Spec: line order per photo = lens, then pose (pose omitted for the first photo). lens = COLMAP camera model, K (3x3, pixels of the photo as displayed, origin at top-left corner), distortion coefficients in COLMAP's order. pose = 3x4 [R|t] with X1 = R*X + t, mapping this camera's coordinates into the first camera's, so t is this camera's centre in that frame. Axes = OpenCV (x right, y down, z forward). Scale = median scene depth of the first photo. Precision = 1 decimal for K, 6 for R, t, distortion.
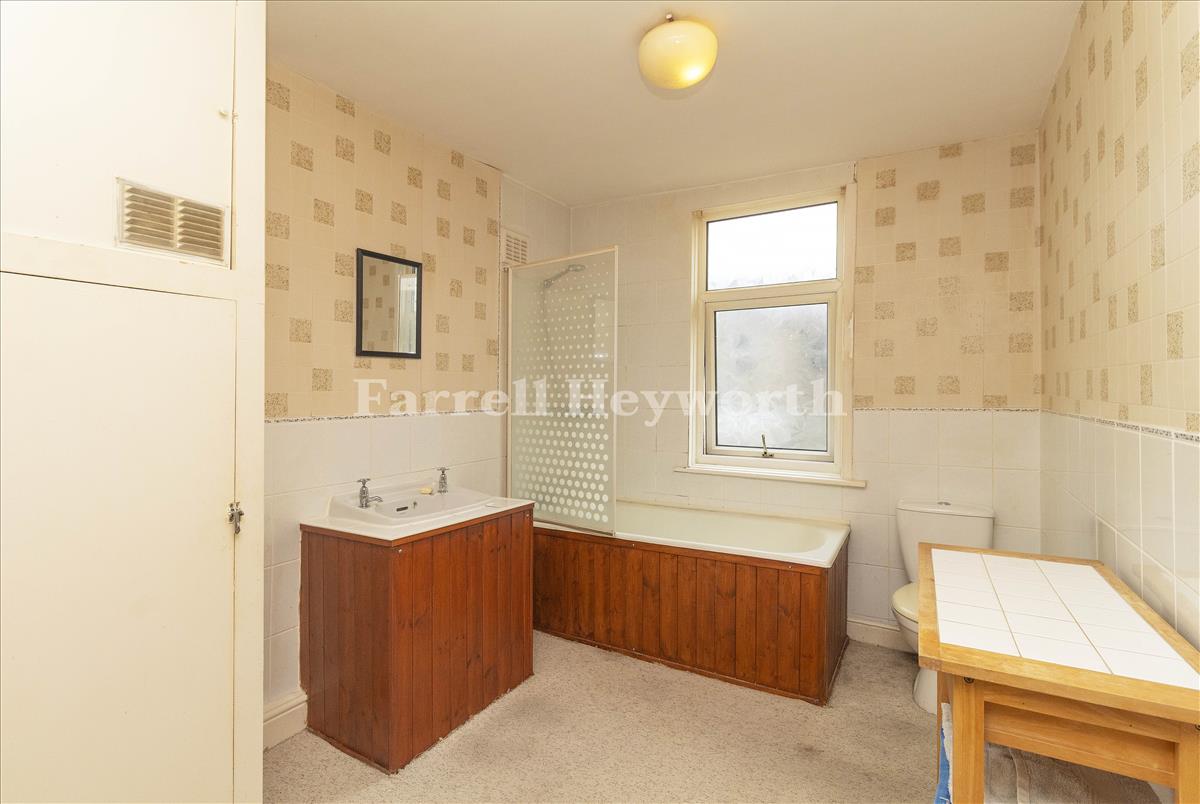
lens RADIAL K [[558.0, 0, 601.2], [0, 558.0, 396.4], [0, 0, 1]] dist [0.008879, -0.000176]
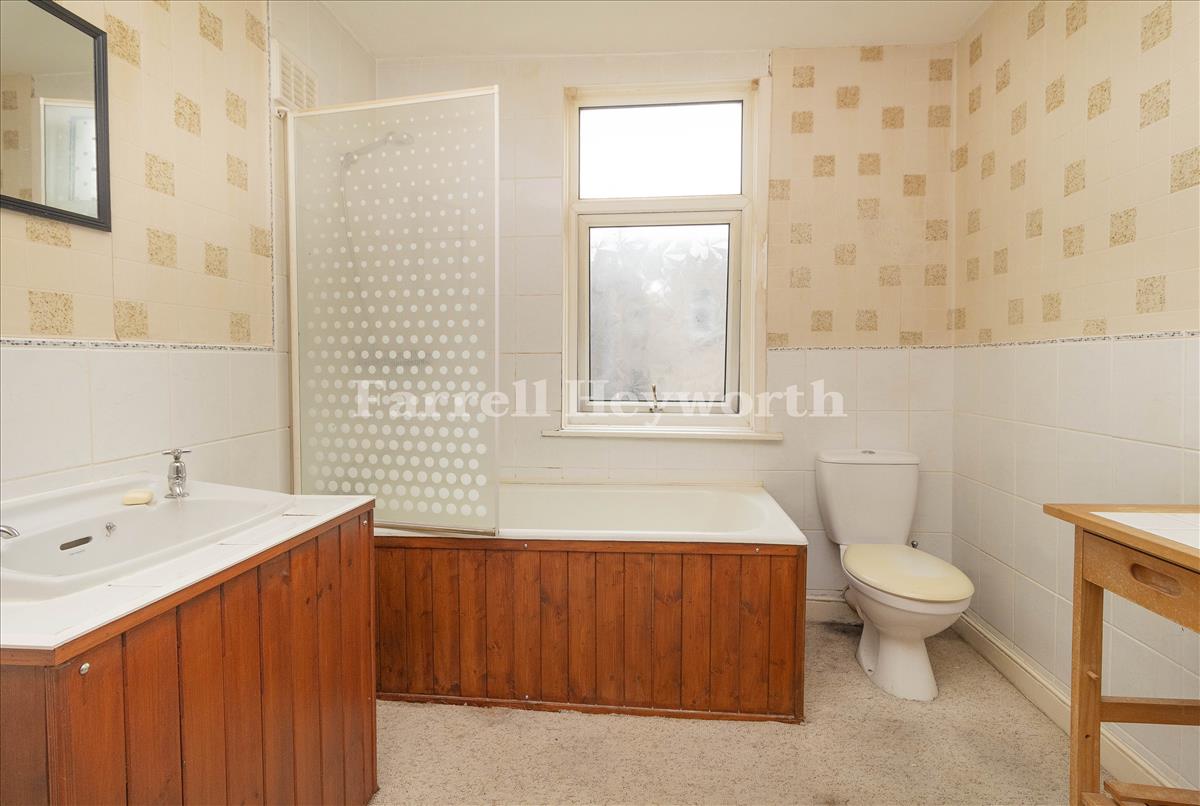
lens RADIAL K [[558.0, 0, 604.1], [0, 558.0, 387.3], [0, 0, 1]] dist [0.008879, -0.000176]
pose [[0.907370, -0.018353, 0.419932, -0.140110], [0.002343, 0.999252, 0.038609, 0.051400], [-0.420326, -0.034049, 0.906734, 0.366530]]
